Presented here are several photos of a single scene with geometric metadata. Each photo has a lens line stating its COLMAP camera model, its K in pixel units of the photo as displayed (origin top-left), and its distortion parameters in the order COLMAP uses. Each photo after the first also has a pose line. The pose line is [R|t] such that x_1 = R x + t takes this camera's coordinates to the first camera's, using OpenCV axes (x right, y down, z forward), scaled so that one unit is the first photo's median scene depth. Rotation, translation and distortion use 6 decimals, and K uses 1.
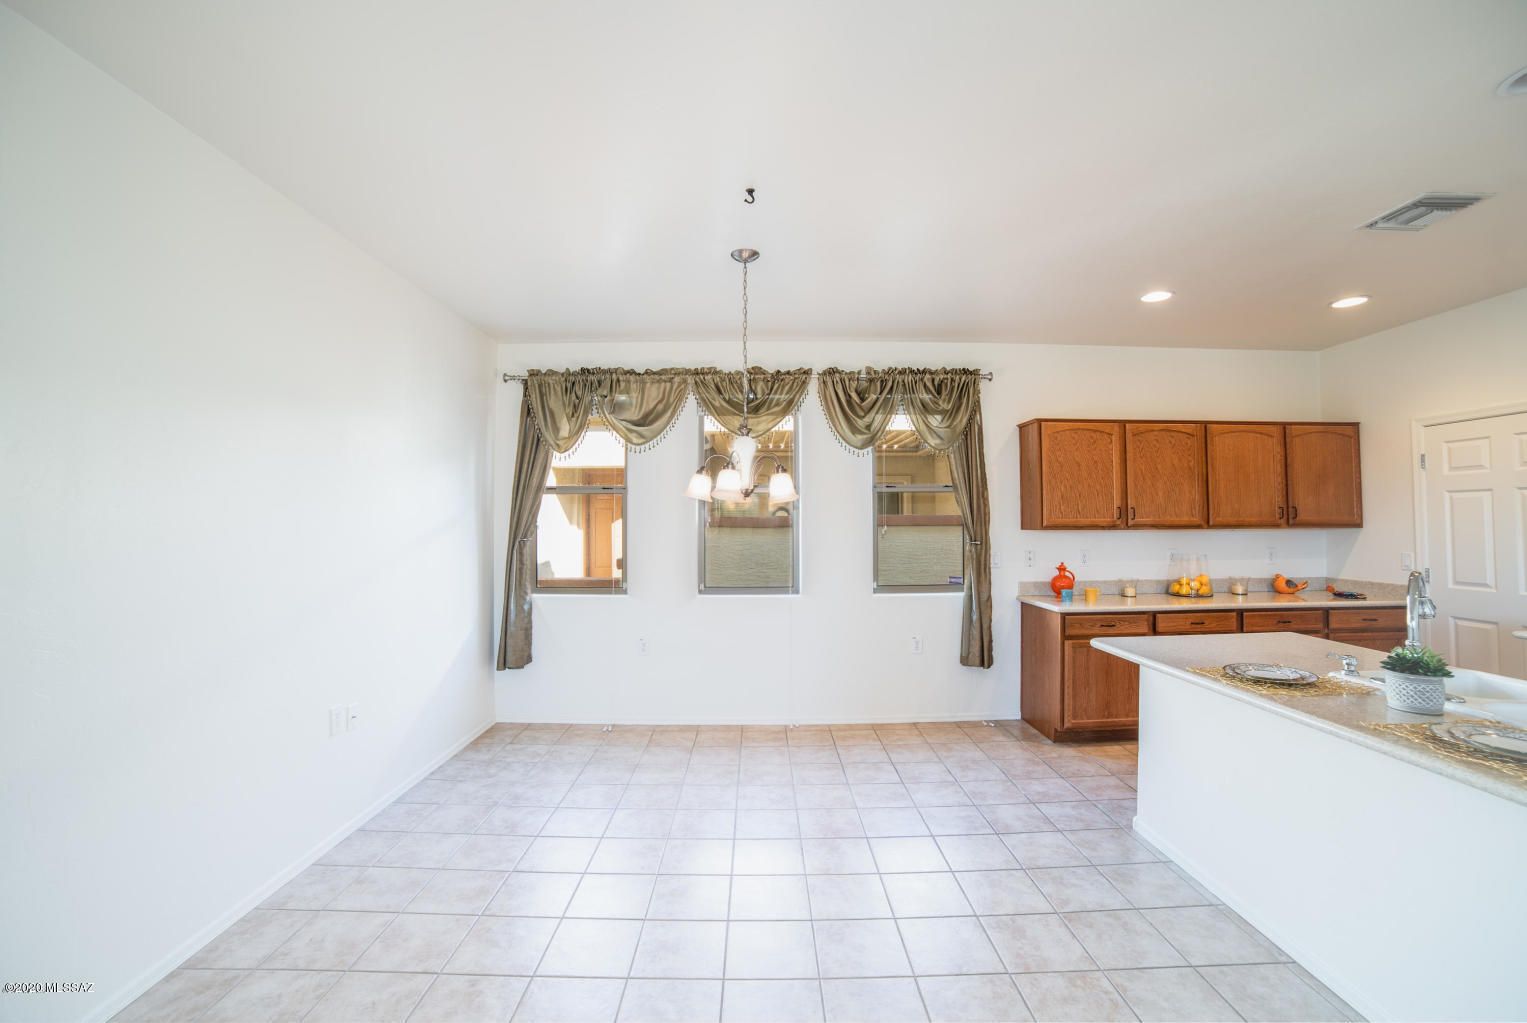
lens RADIAL K [[633.9, 0, 763.1], [0, 633.9, 508.2], [0, 0, 1]] dist [-0.071087, 0.005283]
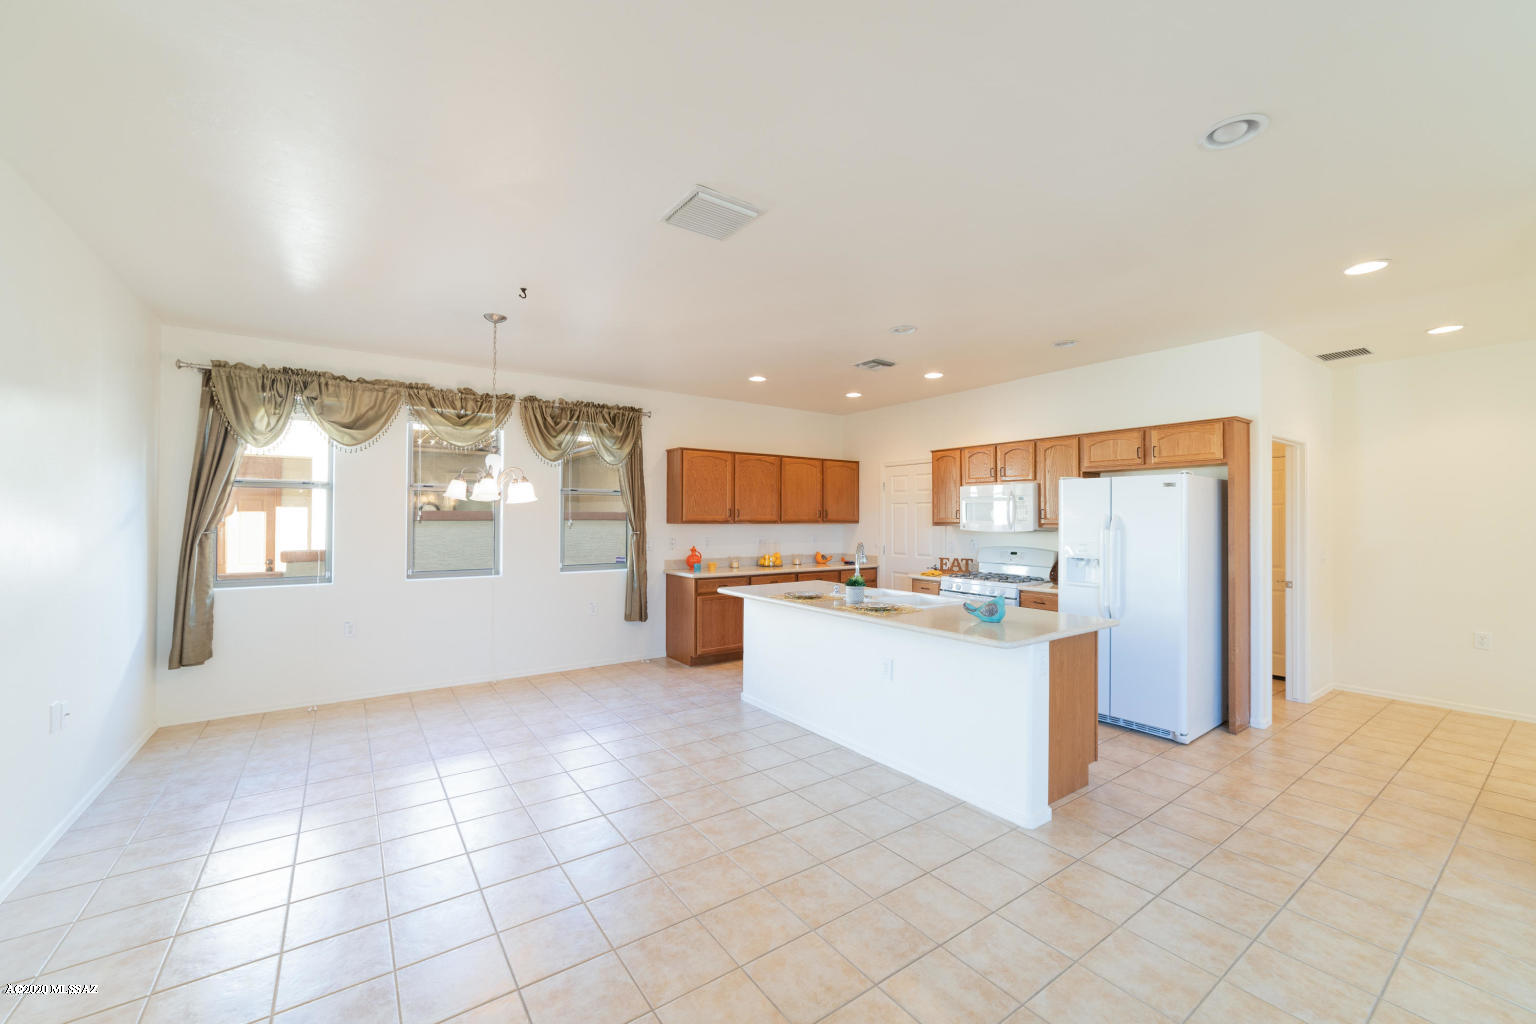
lens RADIAL K [[599.8, 0, 773.5], [0, 599.8, 514.6], [0, 0, 1]] dist [-0.007109, 0.001174]
pose [[0.817461, 0.009361, 0.575908, -0.192099], [-0.018307, 0.999785, 0.009734, -0.004089], [-0.575693, -0.018501, 0.817457, -0.277650]]
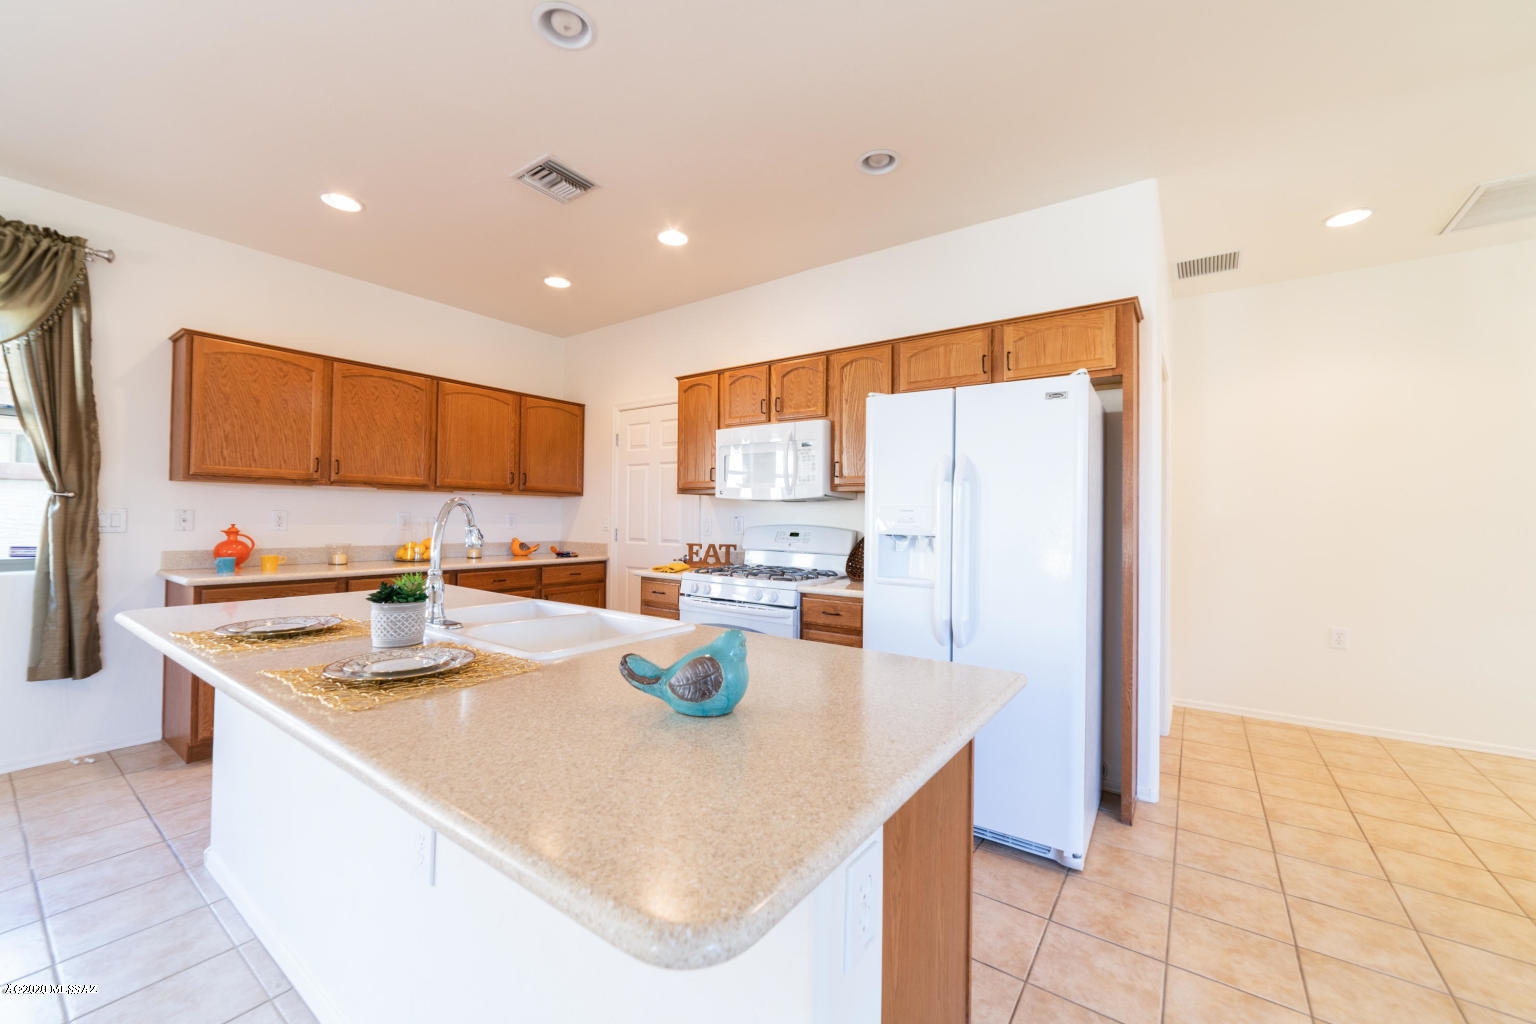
lens RADIAL K [[599.8, 0, 772.0], [0, 599.8, 508.7], [0, 0, 1]] dist [-0.007109, 0.001174]
pose [[0.586409, 0.022486, 0.809703, 0.283617], [-0.032003, 0.999477, -0.004579, 0.051699], [-0.809383, -0.023228, 0.586822, 0.016580]]
